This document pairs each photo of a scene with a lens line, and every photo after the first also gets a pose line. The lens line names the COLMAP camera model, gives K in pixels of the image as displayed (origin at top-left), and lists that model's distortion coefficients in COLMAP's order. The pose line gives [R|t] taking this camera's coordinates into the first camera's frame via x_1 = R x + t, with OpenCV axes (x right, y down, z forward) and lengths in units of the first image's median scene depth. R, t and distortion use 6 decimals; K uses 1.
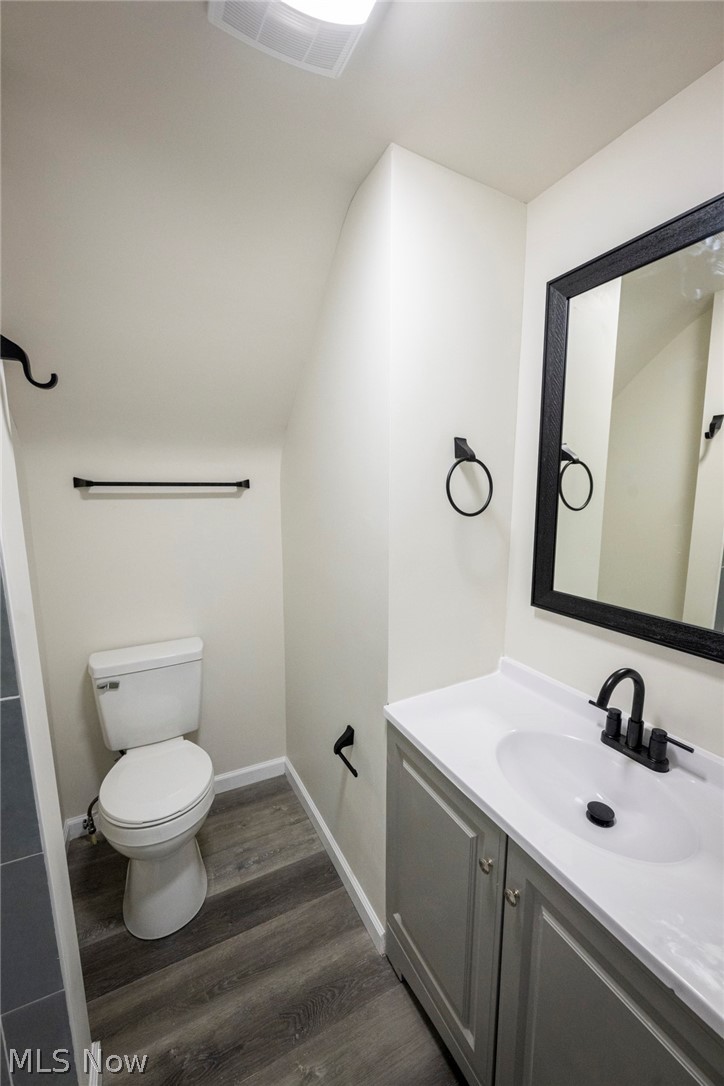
lens RADIAL K [[430.6, 0, 360.3], [0, 430.6, 549.6], [0, 0, 1]] dist [0.001088, -0.000406]
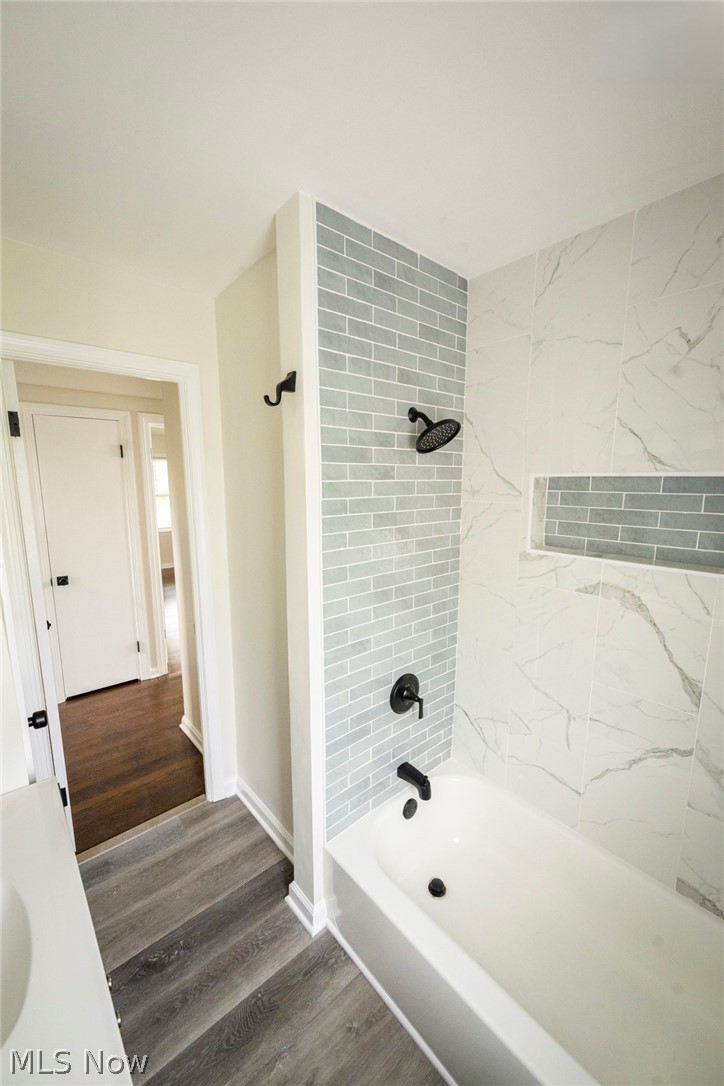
lens RADIAL K [[430.6, 0, 366.4], [0, 430.6, 545.0], [0, 0, 1]] dist [0.001088, -0.000406]
pose [[-0.968923, 0.056488, -0.240825, -0.232805], [-0.018531, 0.954265, 0.298388, -0.447299], [0.246666, 0.293578, -0.923563, 1.950370]]
